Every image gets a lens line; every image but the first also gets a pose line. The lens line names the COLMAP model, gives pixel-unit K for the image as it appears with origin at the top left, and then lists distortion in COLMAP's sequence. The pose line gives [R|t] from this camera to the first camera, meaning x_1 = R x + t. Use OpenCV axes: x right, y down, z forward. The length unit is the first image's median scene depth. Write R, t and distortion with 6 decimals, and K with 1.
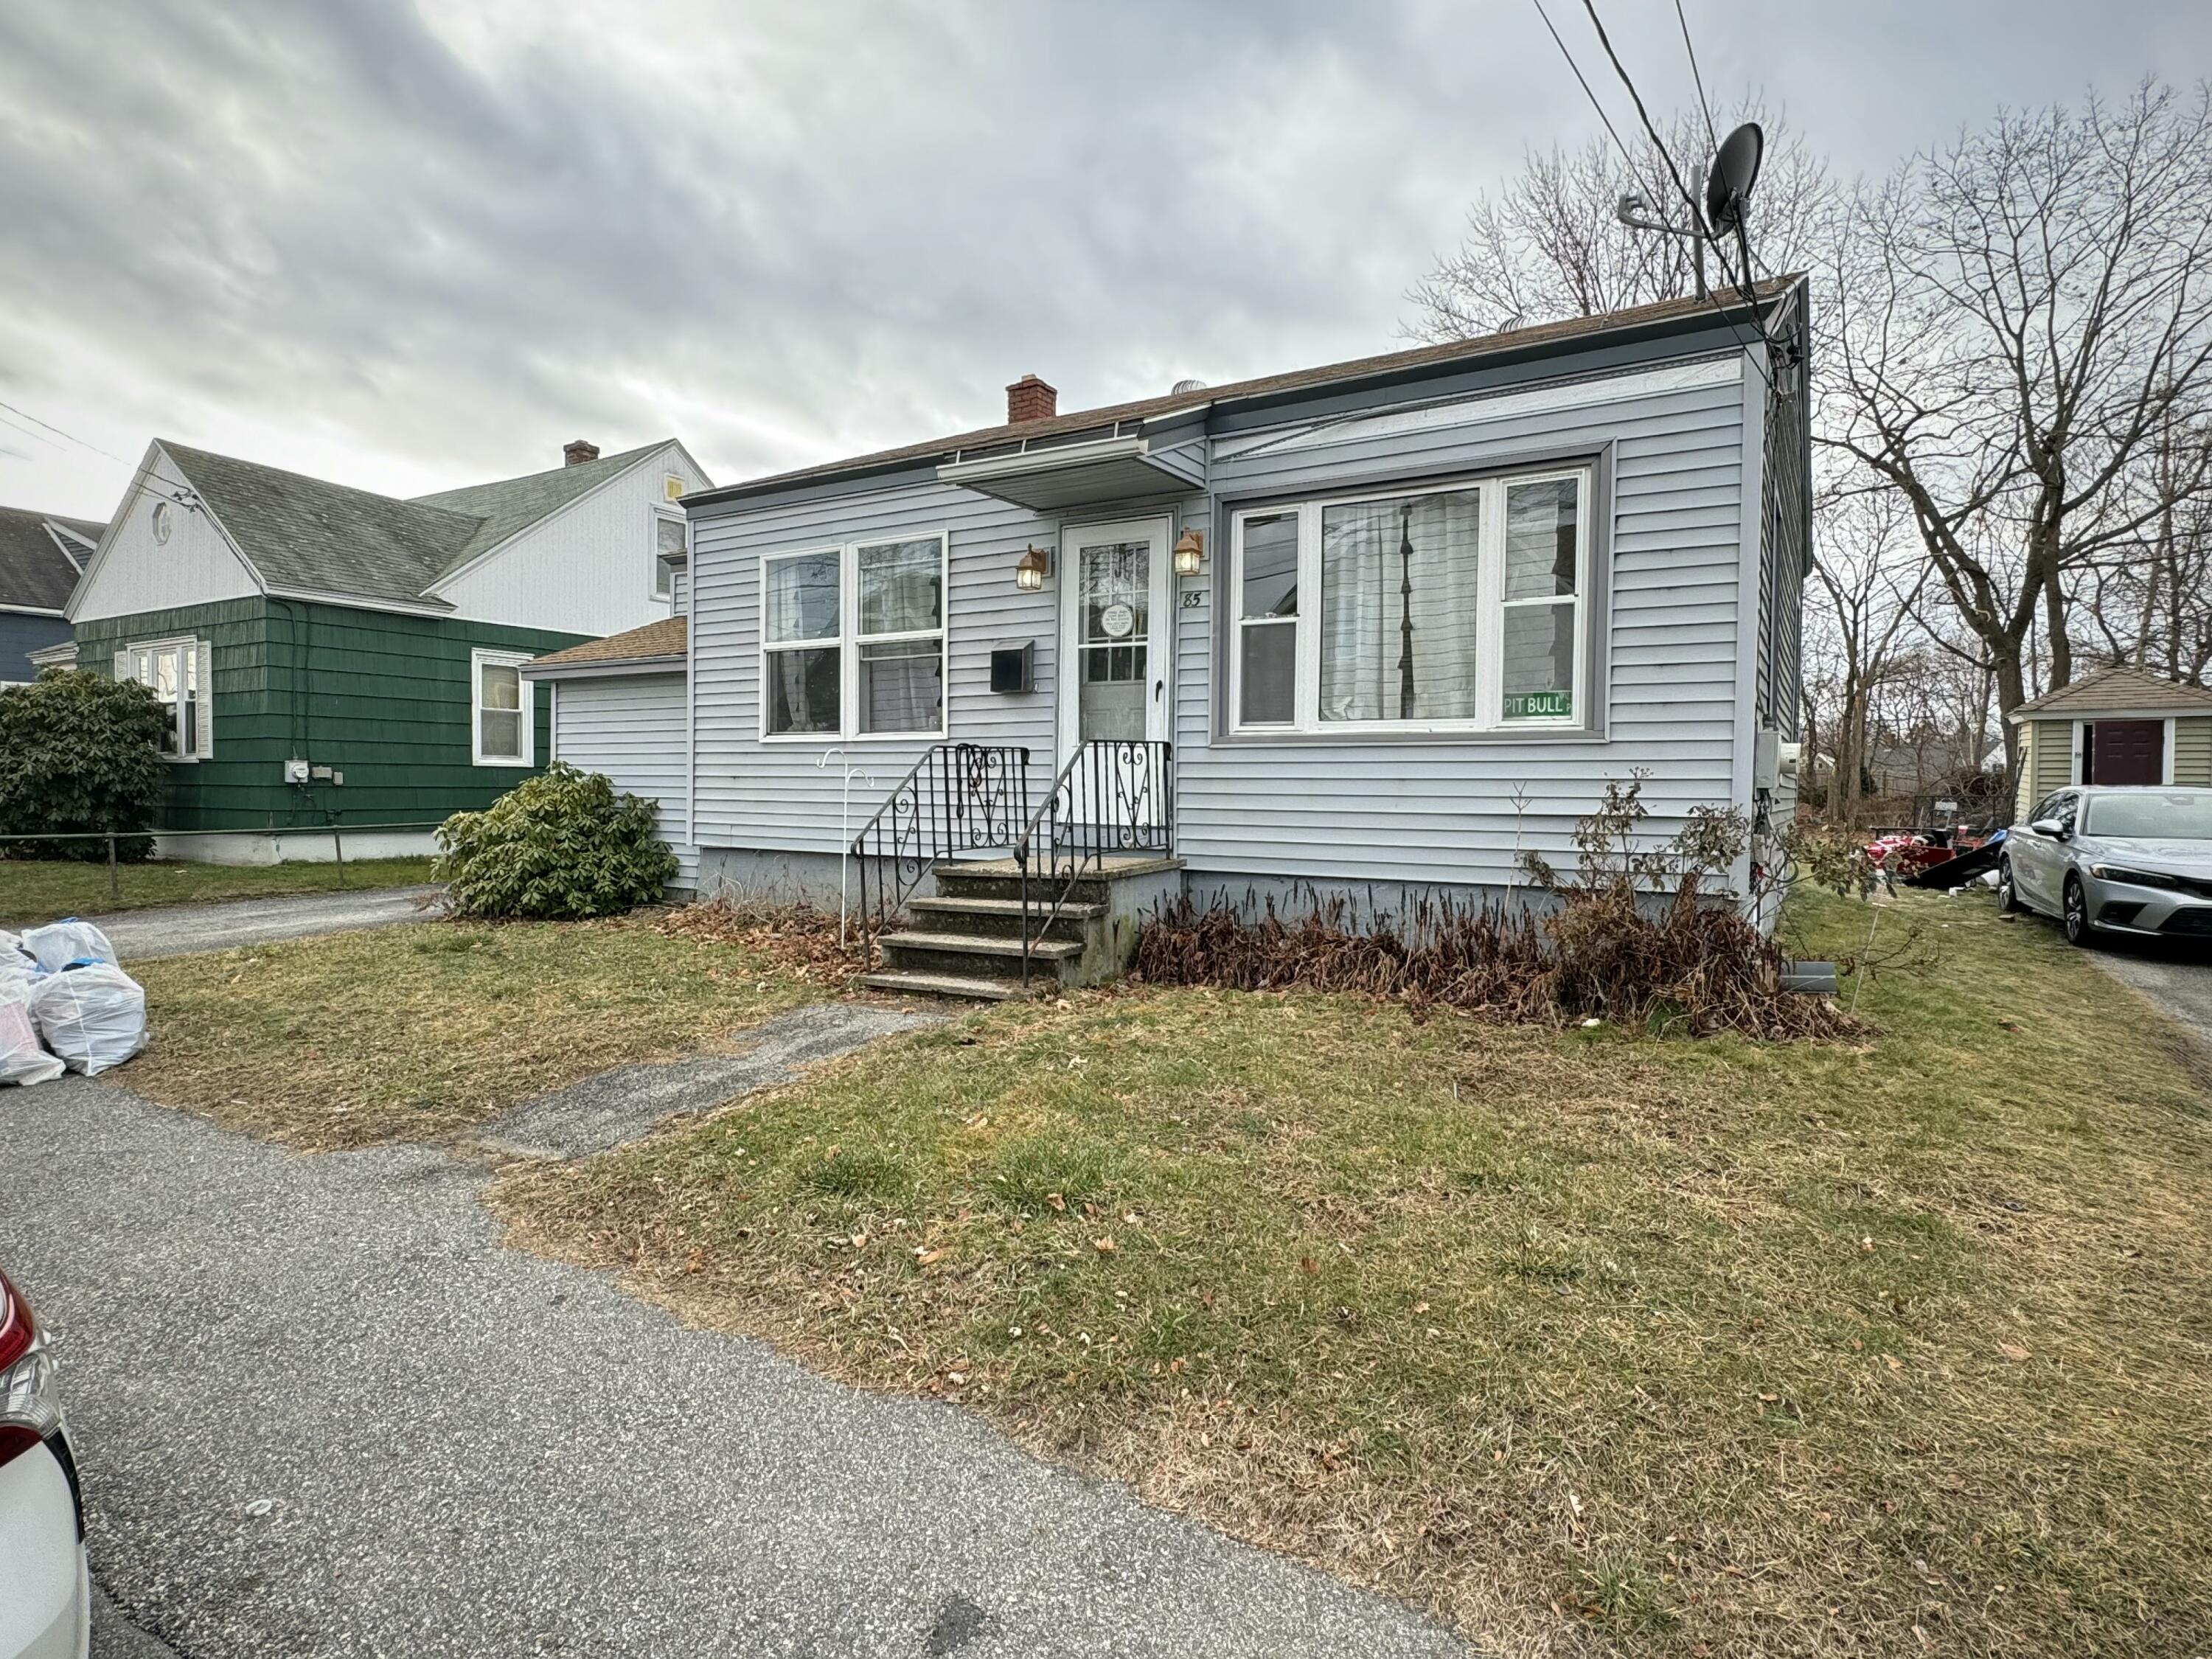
lens RADIAL K [[1322.0, 0, 1106.9], [0, 1322.0, 847.9], [0, 0, 1]] dist [0.000145, -0.000072]
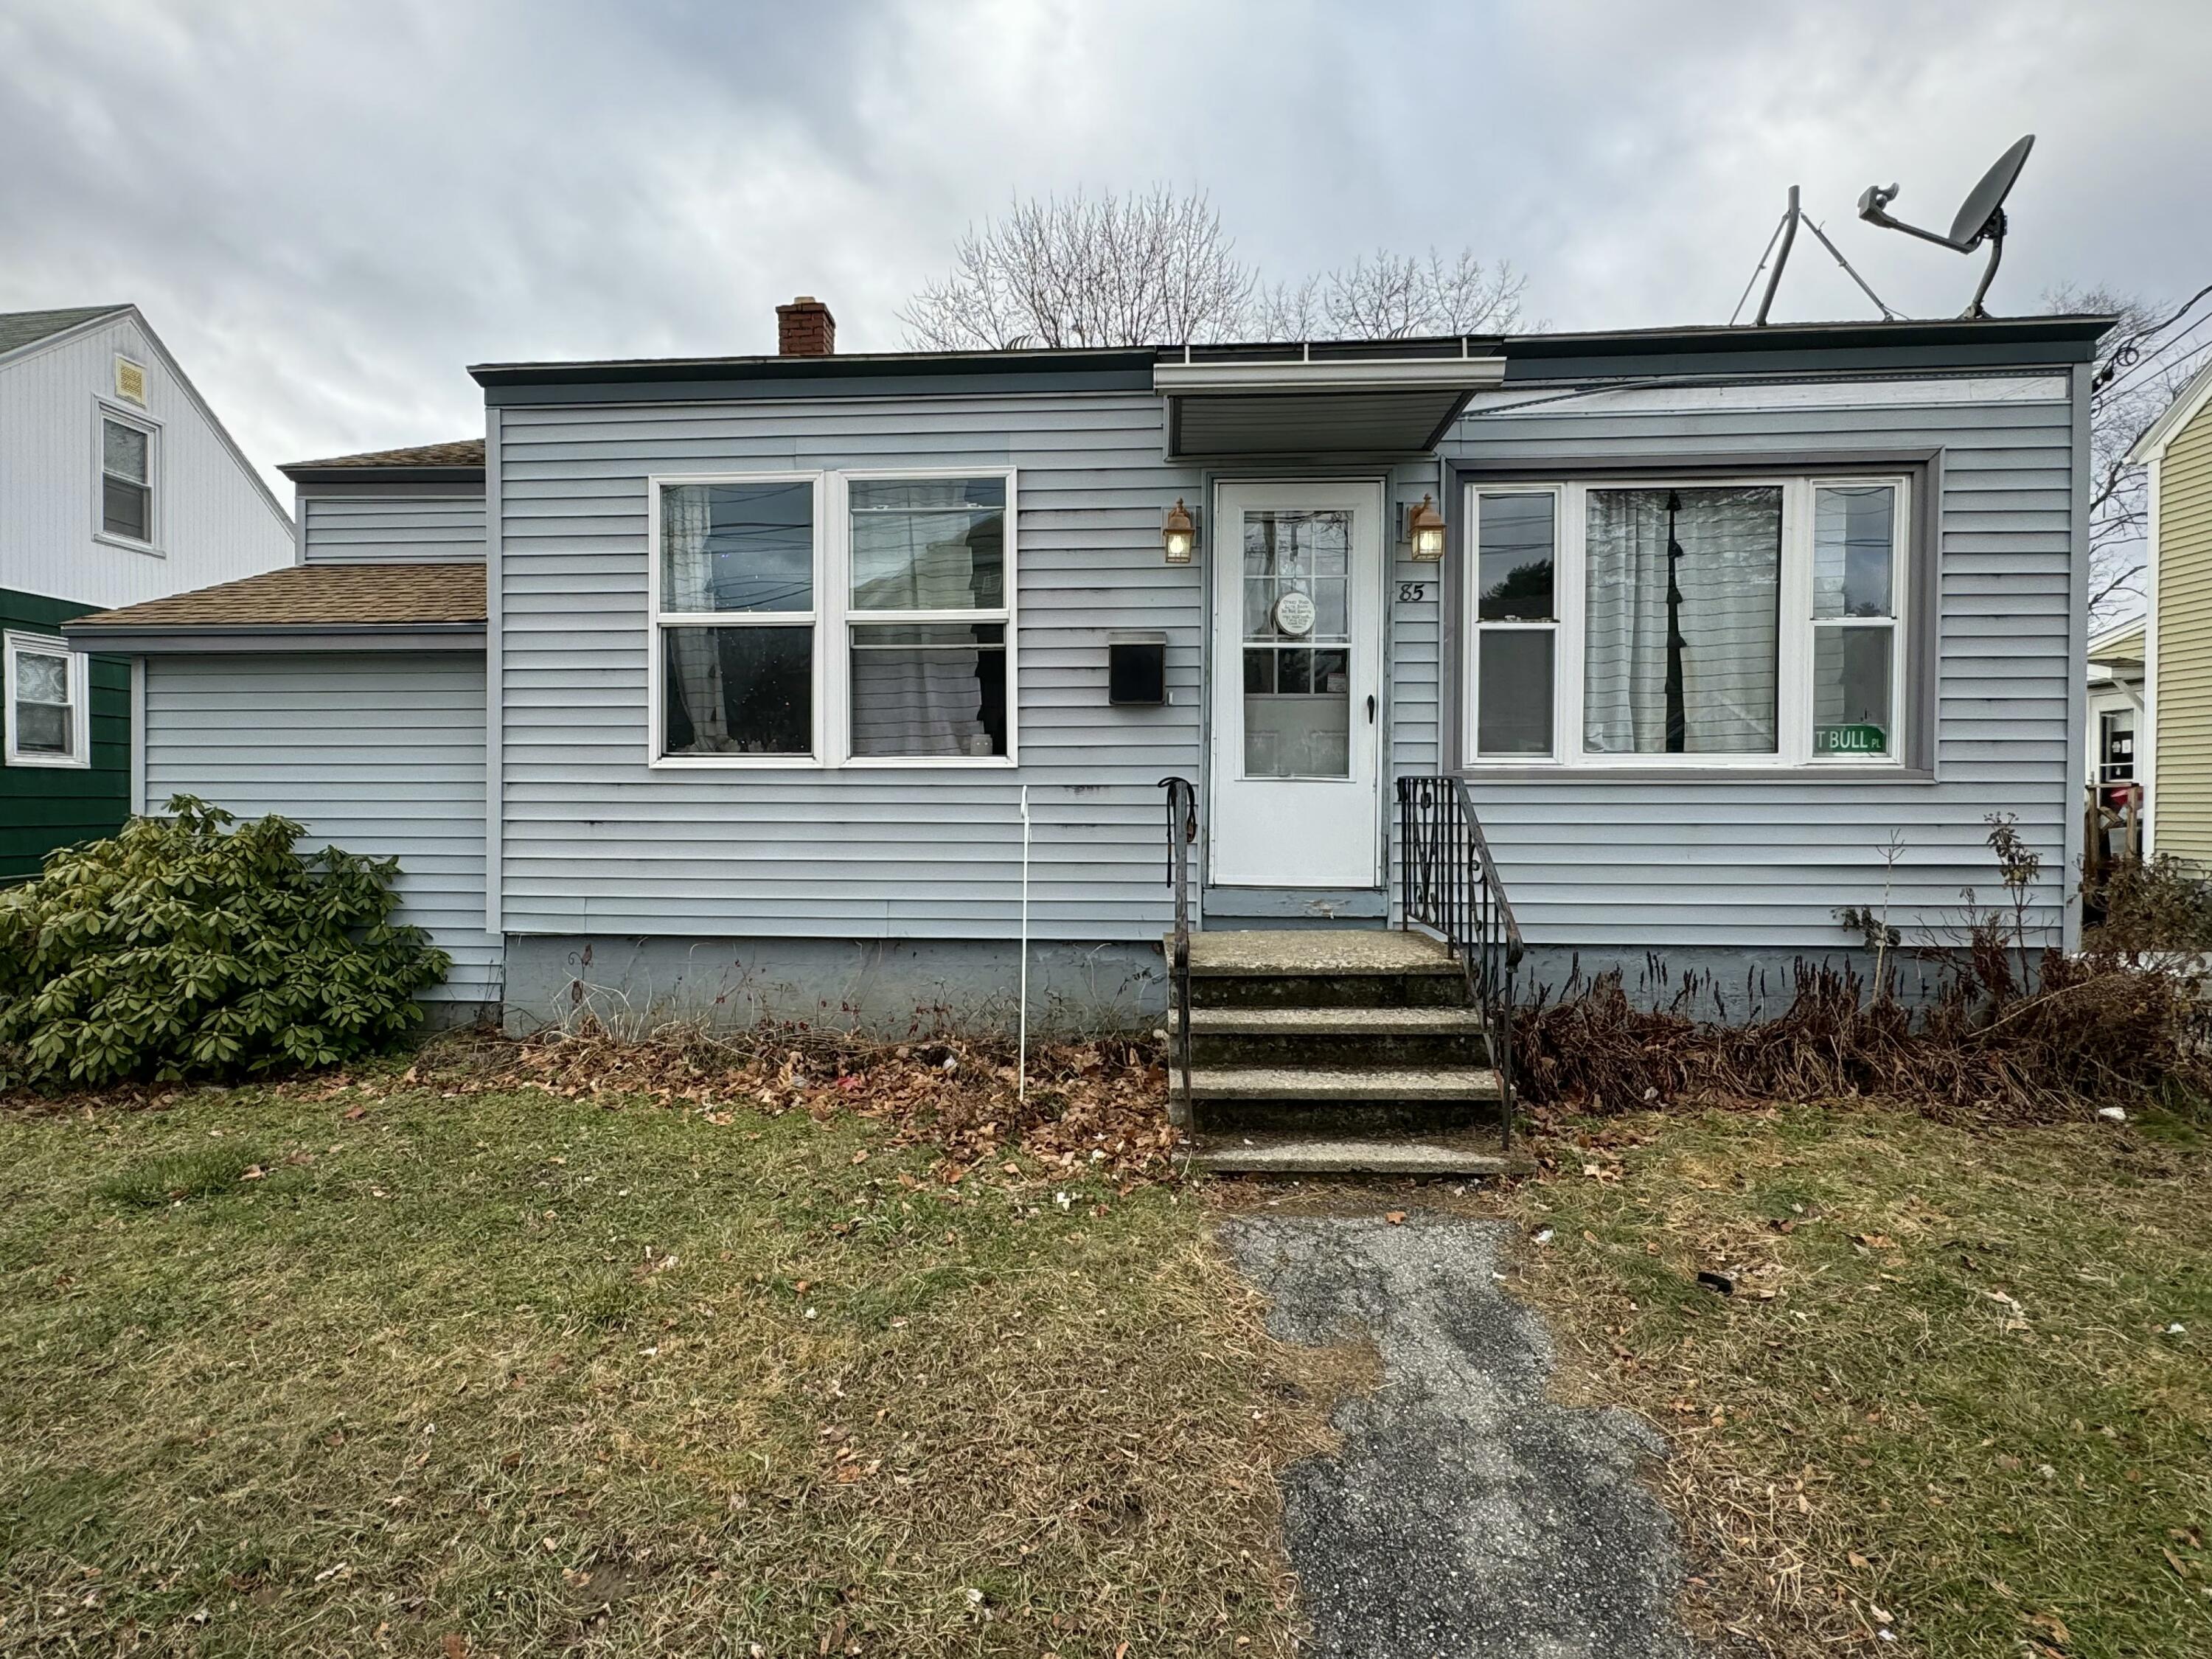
lens RADIAL K [[1259.5, 0, 1093.2], [0, 1259.5, 831.5], [0, 0, 1]] dist [-0.001280, 0.000895]
pose [[0.874208, -0.016195, 0.485281, -0.433843], [0.026645, 0.999538, -0.014641, -0.040413], [-0.484819, 0.025729, 0.874236, 0.429120]]
